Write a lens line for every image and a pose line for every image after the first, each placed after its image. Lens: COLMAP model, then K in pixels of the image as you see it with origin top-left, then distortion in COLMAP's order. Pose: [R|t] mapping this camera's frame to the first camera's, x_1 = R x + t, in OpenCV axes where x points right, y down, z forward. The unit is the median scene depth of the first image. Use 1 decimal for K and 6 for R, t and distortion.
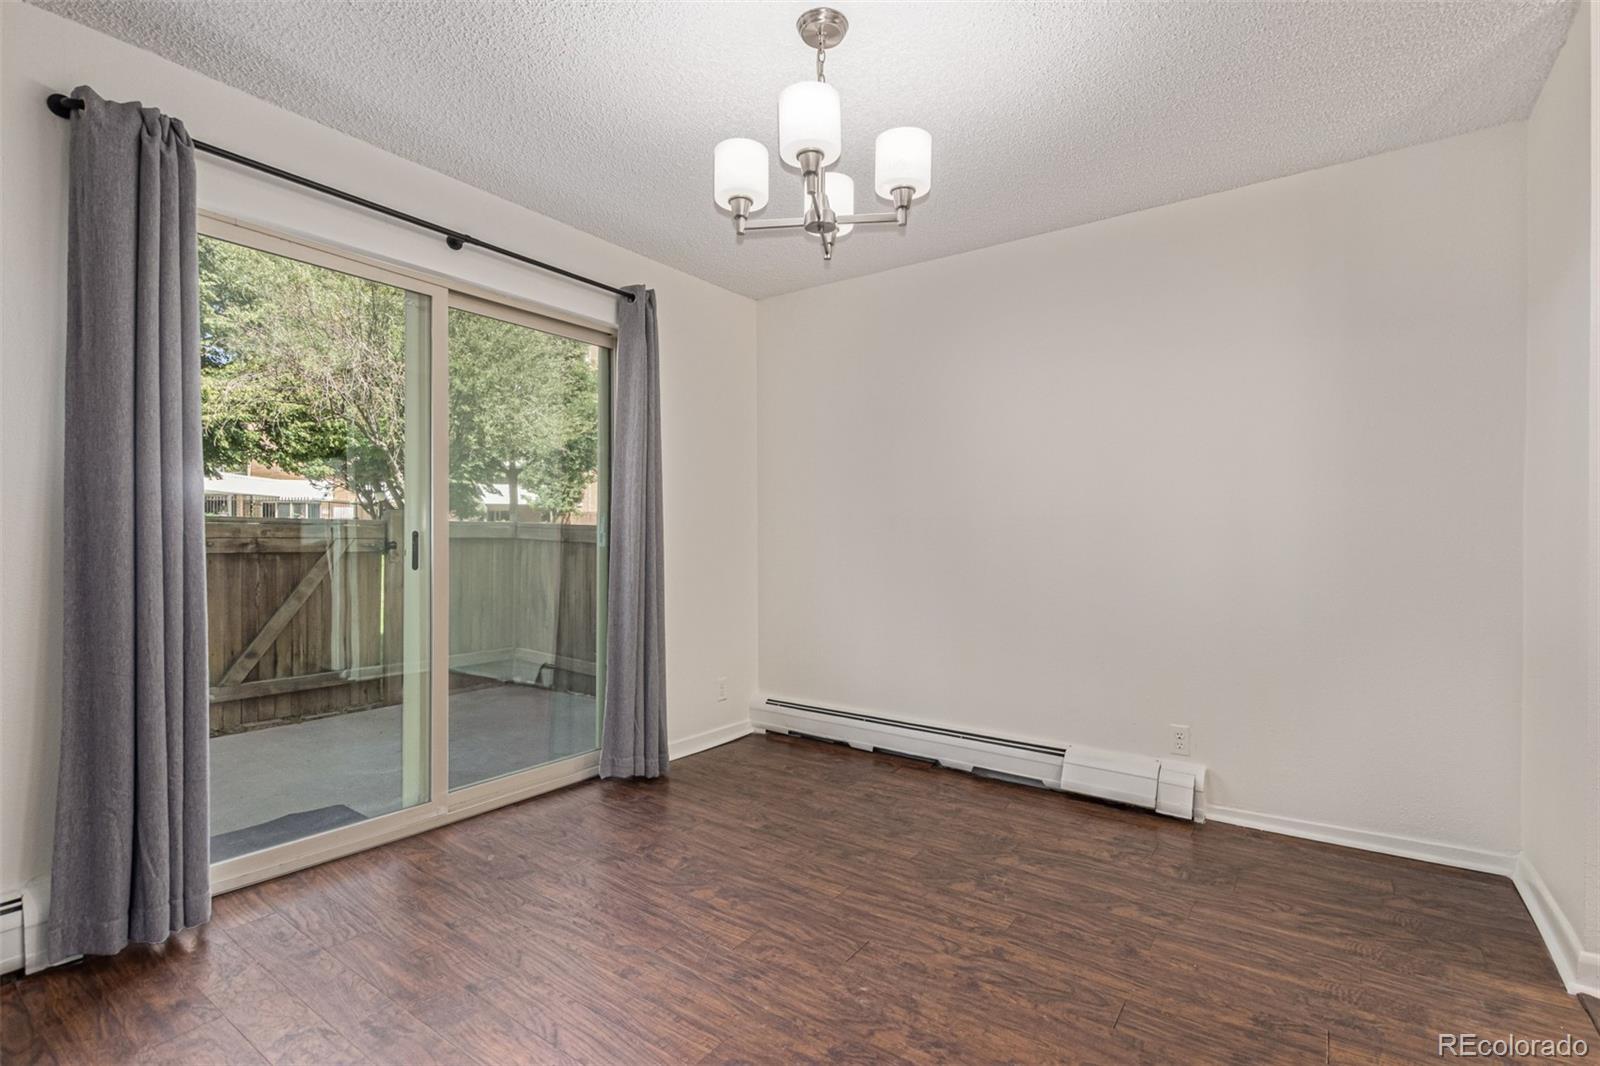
lens RADIAL K [[736.4, 0, 796.4], [0, 736.4, 538.0], [0, 0, 1]] dist [0.011959, -0.004786]
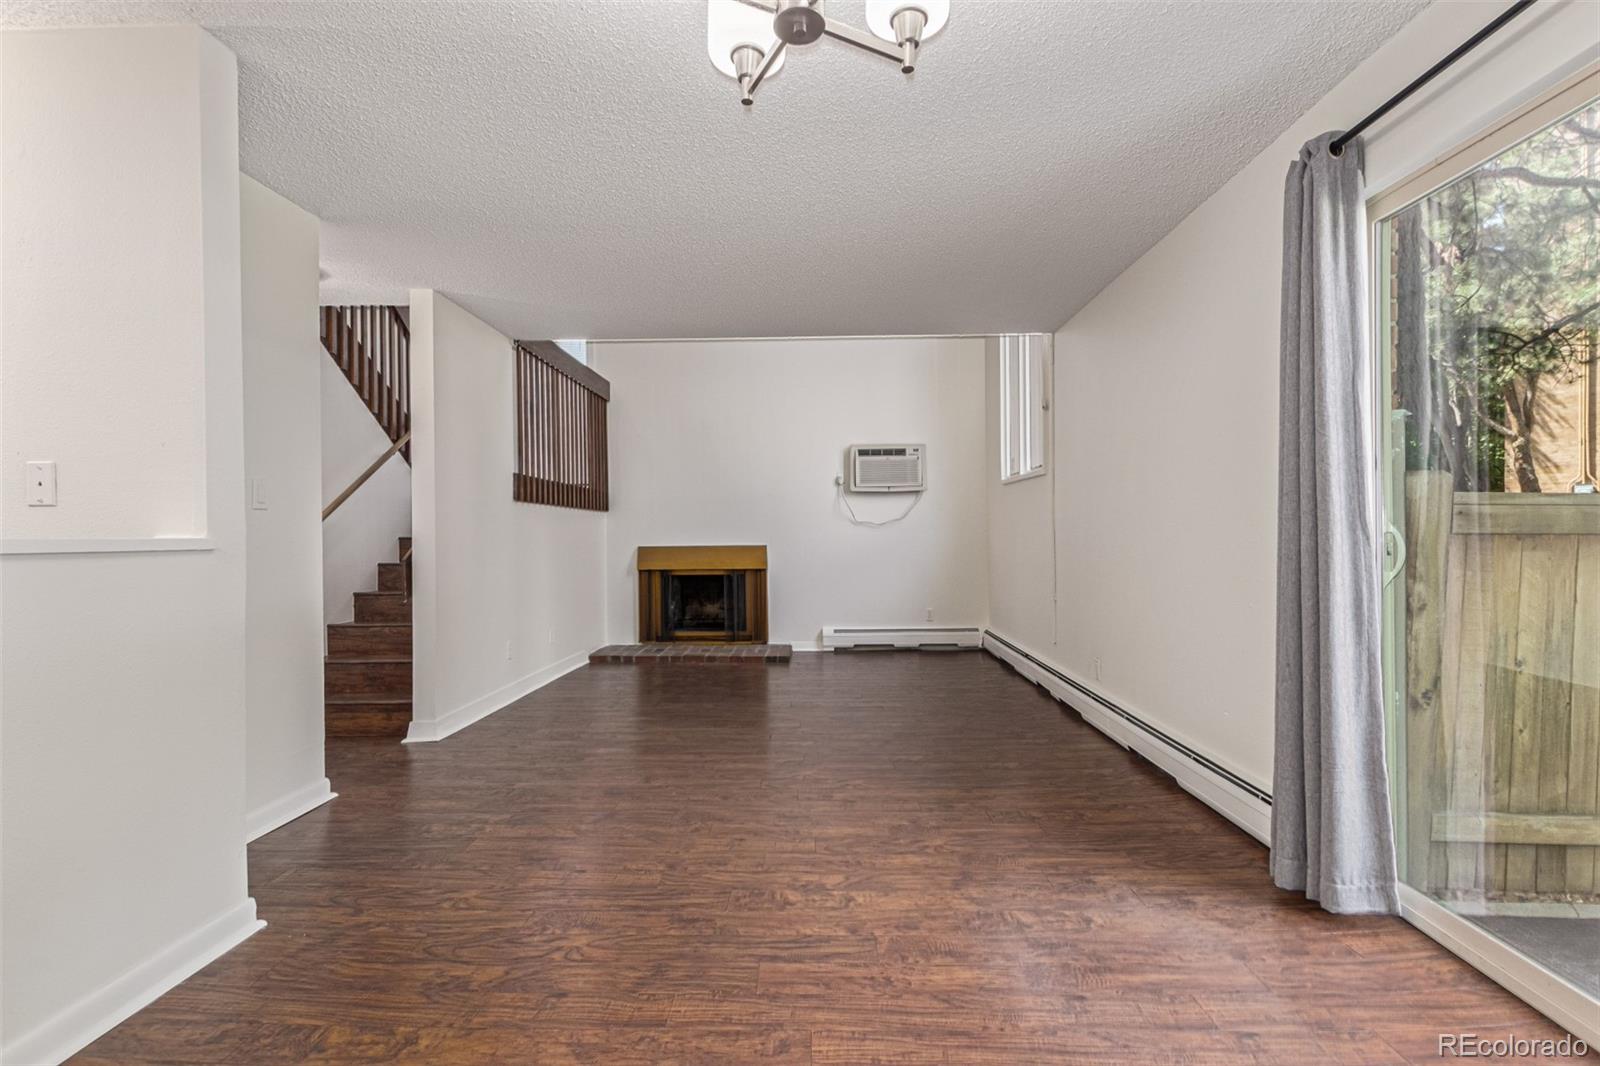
lens RADIAL K [[736.4, 0, 817.0], [0, 736.4, 538.5], [0, 0, 1]] dist [0.011959, -0.004786]
pose [[-0.812424, 0.007060, -0.583024, 0.249932], [0.007398, 0.999971, 0.001800, 0.000237], [0.583020, -0.002851, -0.812453, 0.991309]]
